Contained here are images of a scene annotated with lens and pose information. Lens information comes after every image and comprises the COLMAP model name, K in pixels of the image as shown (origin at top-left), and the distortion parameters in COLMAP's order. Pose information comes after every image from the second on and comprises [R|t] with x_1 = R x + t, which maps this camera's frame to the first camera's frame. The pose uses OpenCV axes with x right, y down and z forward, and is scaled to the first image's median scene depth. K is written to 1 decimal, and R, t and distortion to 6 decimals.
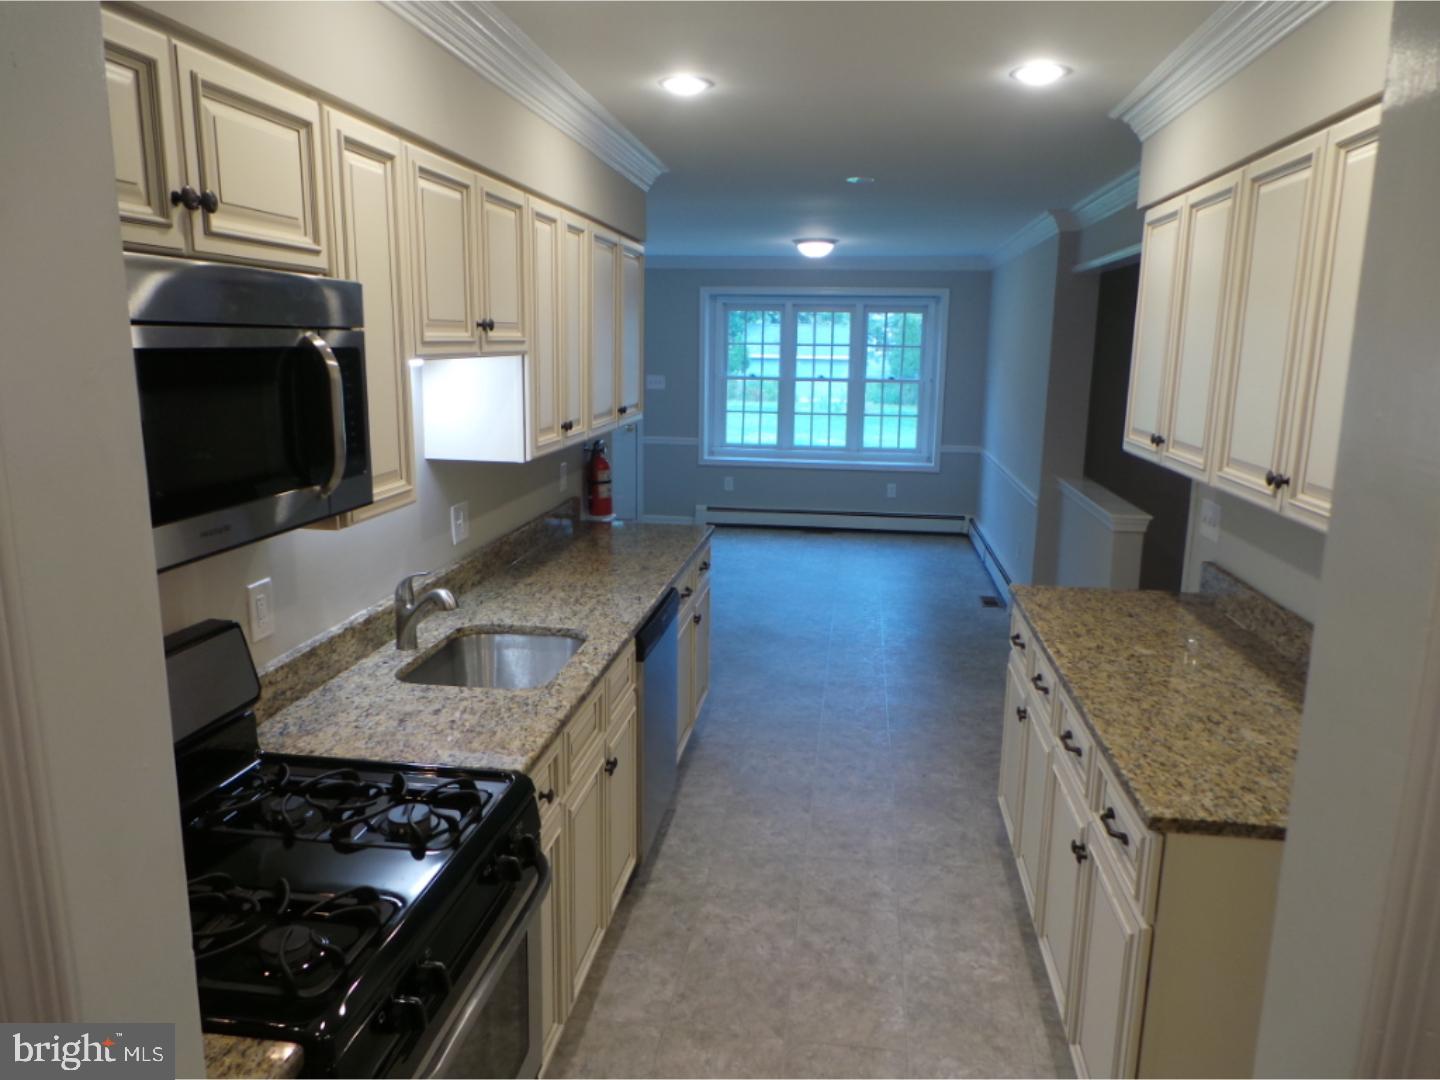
lens RADIAL K [[989.6, 0, 729.1], [0, 989.6, 542.2], [0, 0, 1]] dist [-0.004358, -0.010274]
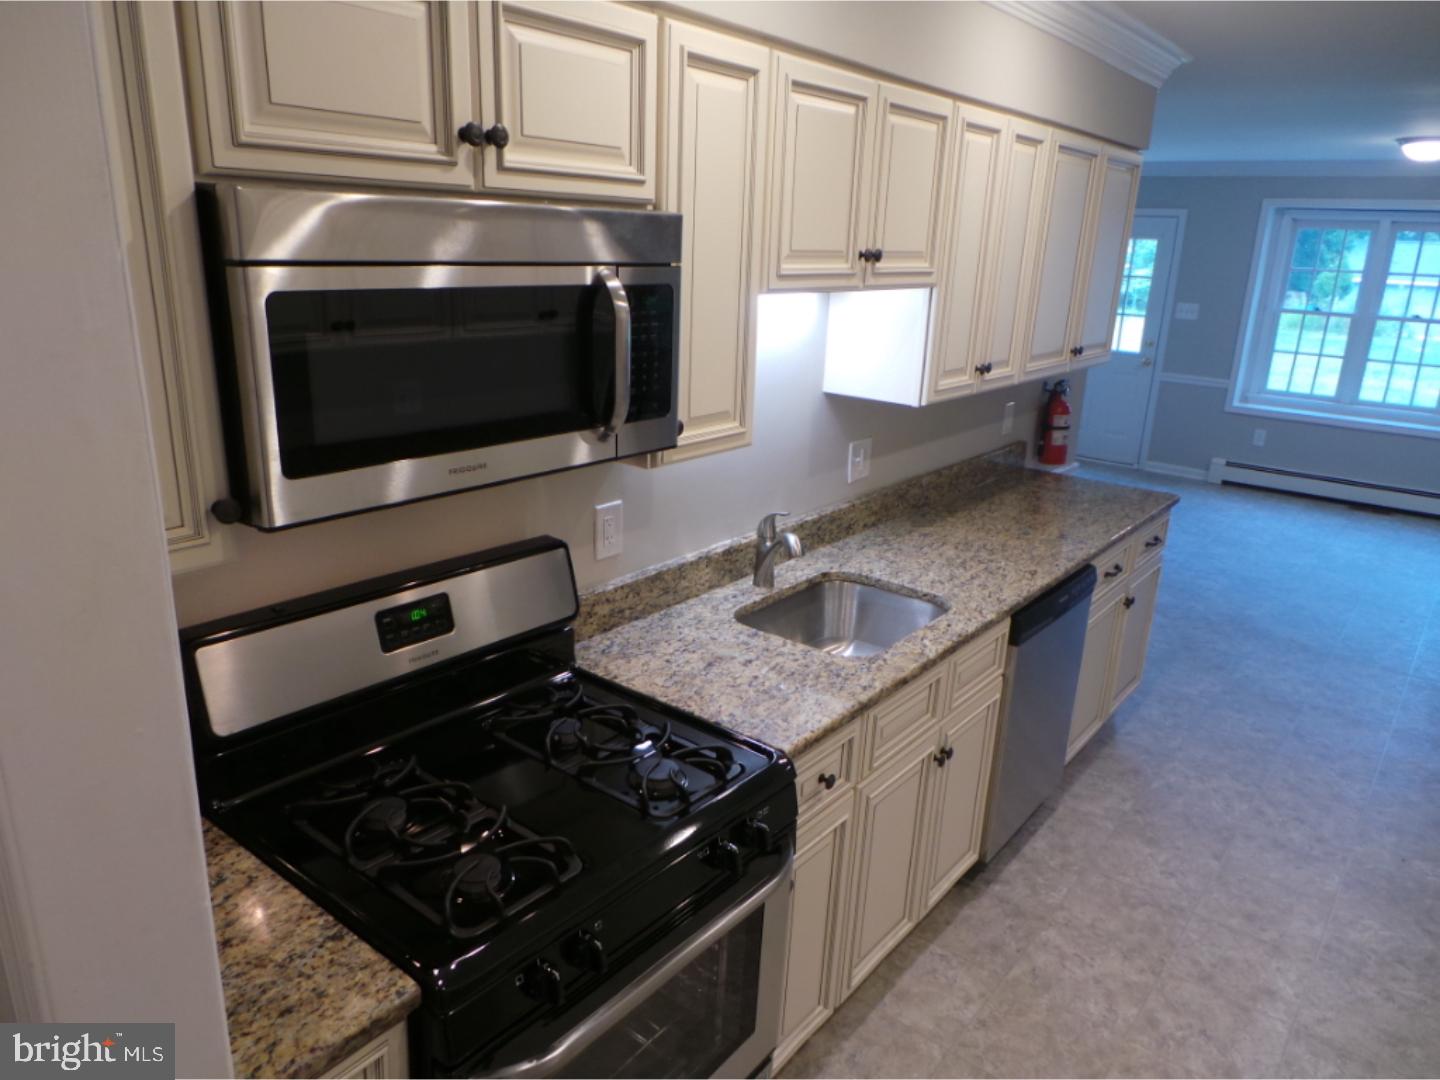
lens RADIAL K [[989.6, 0, 721.0], [0, 989.6, 543.3], [0, 0, 1]] dist [-0.004358, -0.010274]
pose [[0.855296, 0.169261, -0.489713, 0.112897], [-0.125604, 0.984678, 0.120966, -0.047258], [0.502685, -0.041952, 0.863451, 0.124197]]
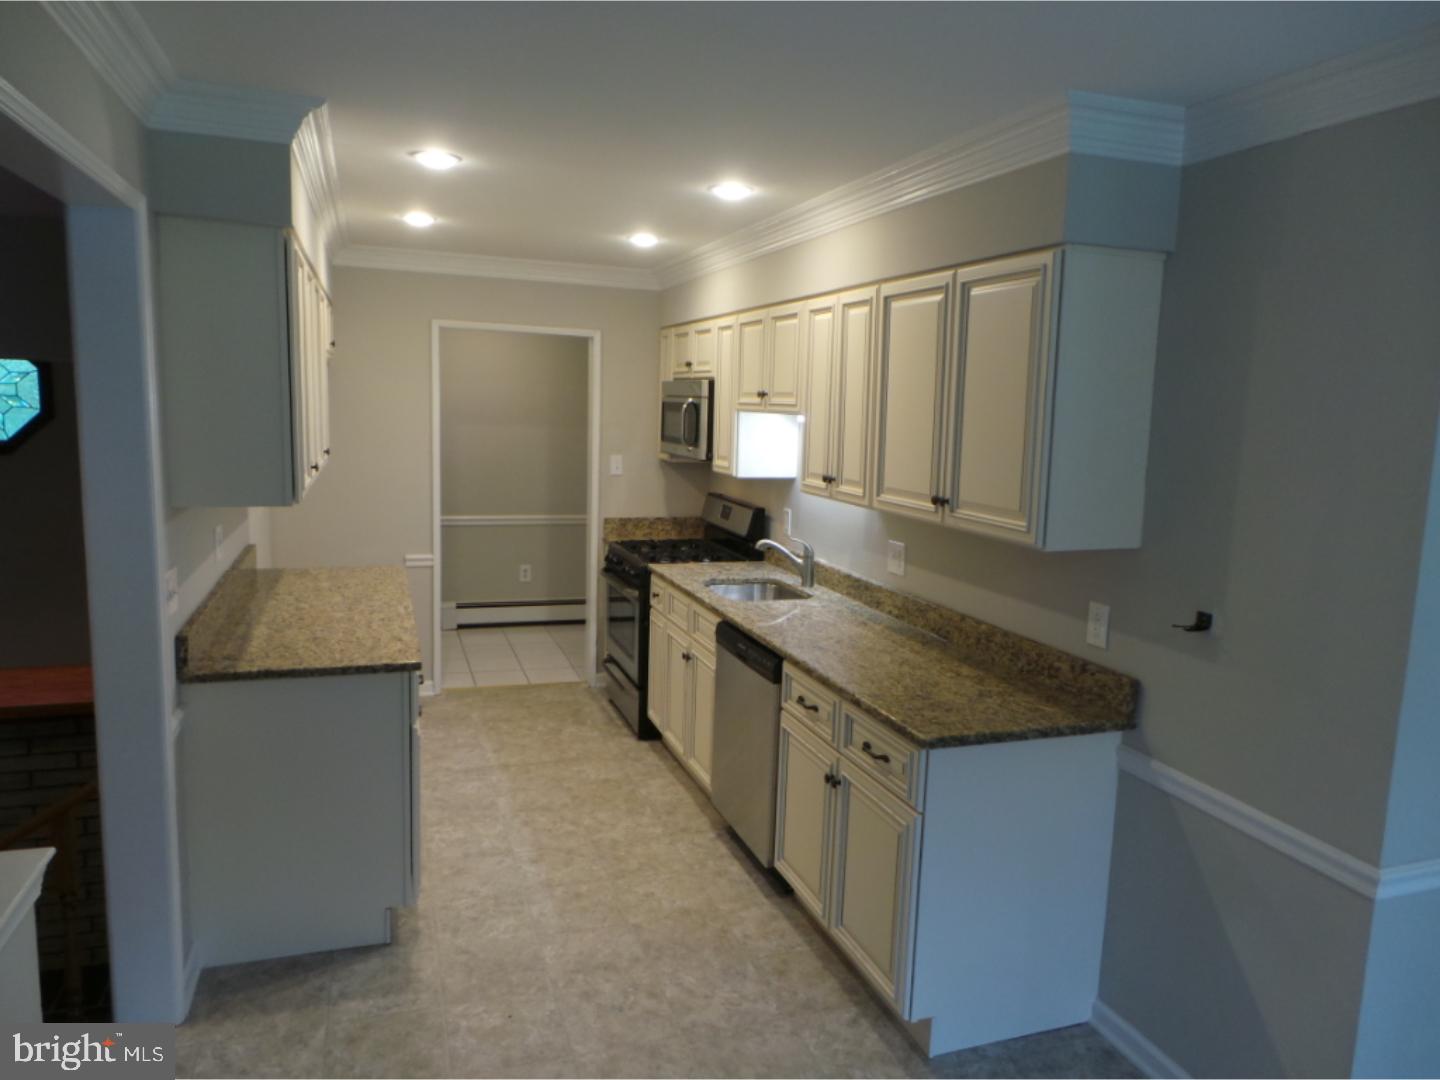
lens RADIAL K [[989.6, 0, 731.5], [0, 989.6, 534.8], [0, 0, 1]] dist [-0.004358, -0.010274]
pose [[-0.888805, 0.022247, -0.457744, 0.543293], [-0.132416, 0.943752, 0.302980, -0.457386], [0.438738, 0.329903, -0.835867, 2.265772]]
